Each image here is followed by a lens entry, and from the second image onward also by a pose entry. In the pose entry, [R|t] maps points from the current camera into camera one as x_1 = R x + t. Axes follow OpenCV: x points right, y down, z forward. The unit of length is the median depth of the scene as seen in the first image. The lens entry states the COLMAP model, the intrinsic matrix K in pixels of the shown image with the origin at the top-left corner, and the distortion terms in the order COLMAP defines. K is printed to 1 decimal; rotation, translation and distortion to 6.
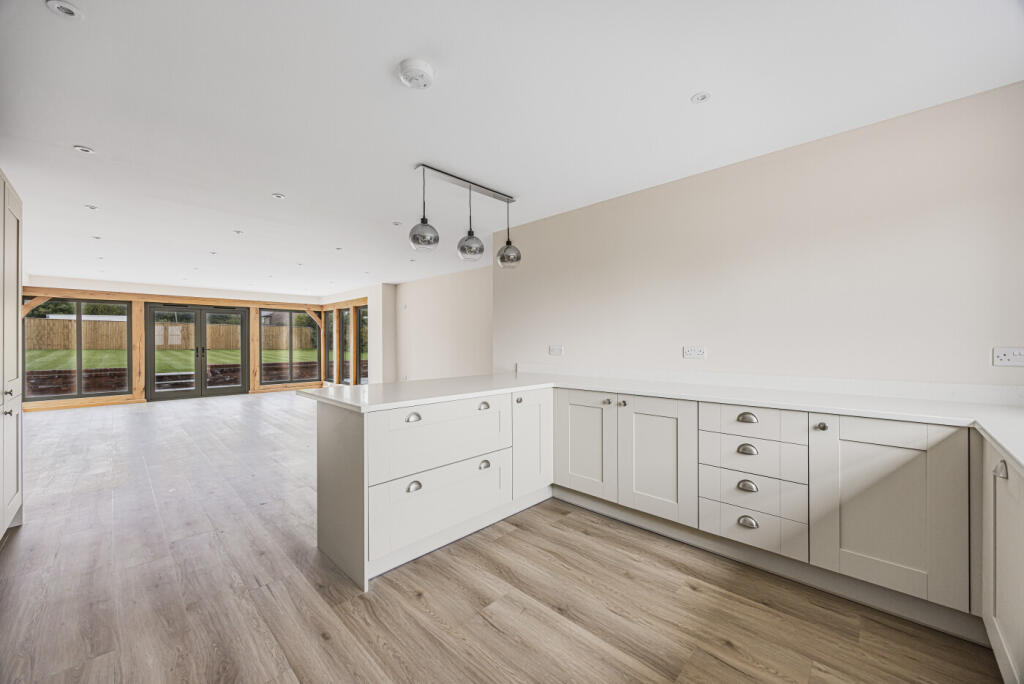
lens RADIAL K [[397.1, 0, 512.0], [0, 397.1, 342.0], [0, 0, 1]] dist [0.000416, 0.000080]
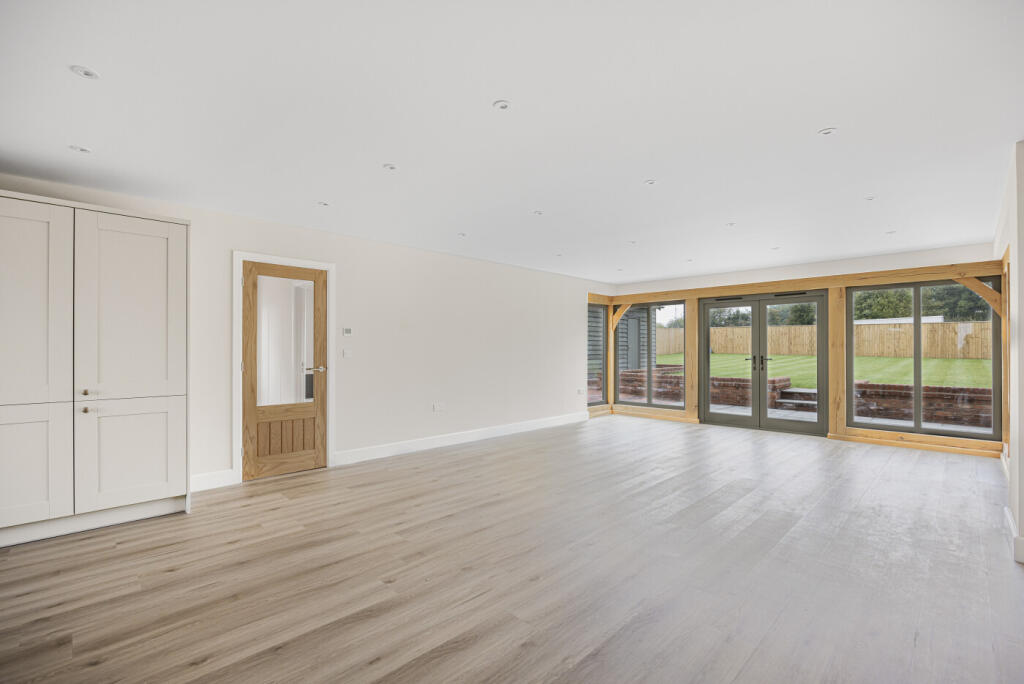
lens RADIAL K [[461.6, 0, 512.0], [0, 461.6, 342.0], [0, 0, 1]] dist [-0.000496, 0.000056]
pose [[-0.019246, -0.012953, -0.999731, 0.018475], [0.001914, 0.999914, -0.012993, -0.000859], [0.999813, -0.002163, -0.019220, 0.531585]]
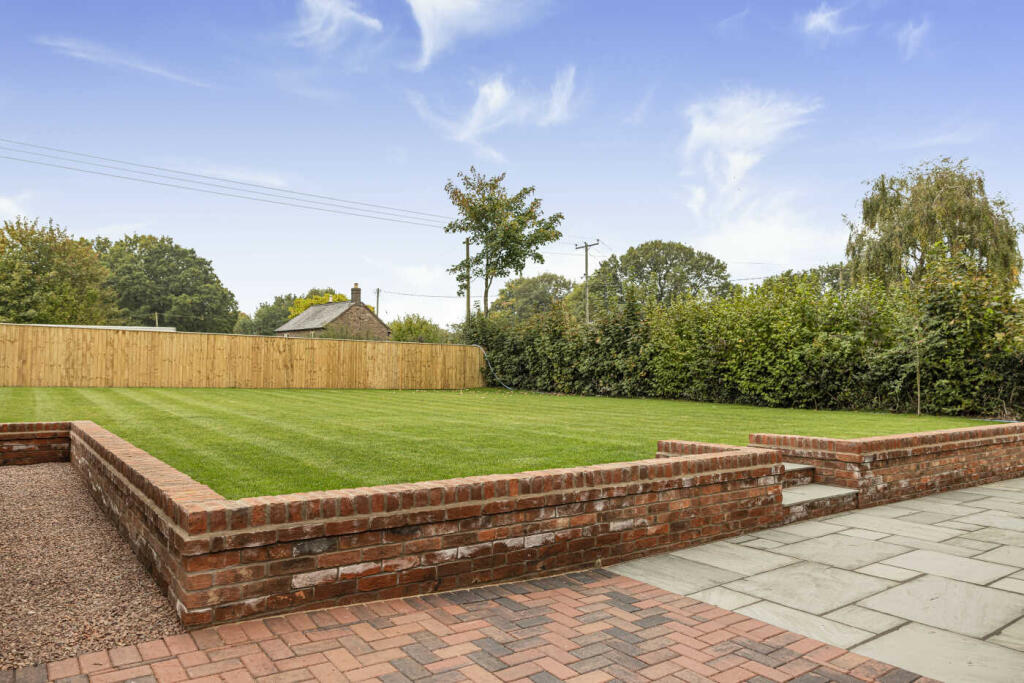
lens RADIAL K [[685.9, 0, 512.0], [0, 685.9, 341.5], [0, 0, 1]] dist [0.001393, 0.000074]
pose [[0.986970, -0.002423, -0.160887, -1.094721], [-0.005932, 0.998659, -0.051429, 0.007273], [0.160796, 0.051713, 0.985632, 0.467379]]
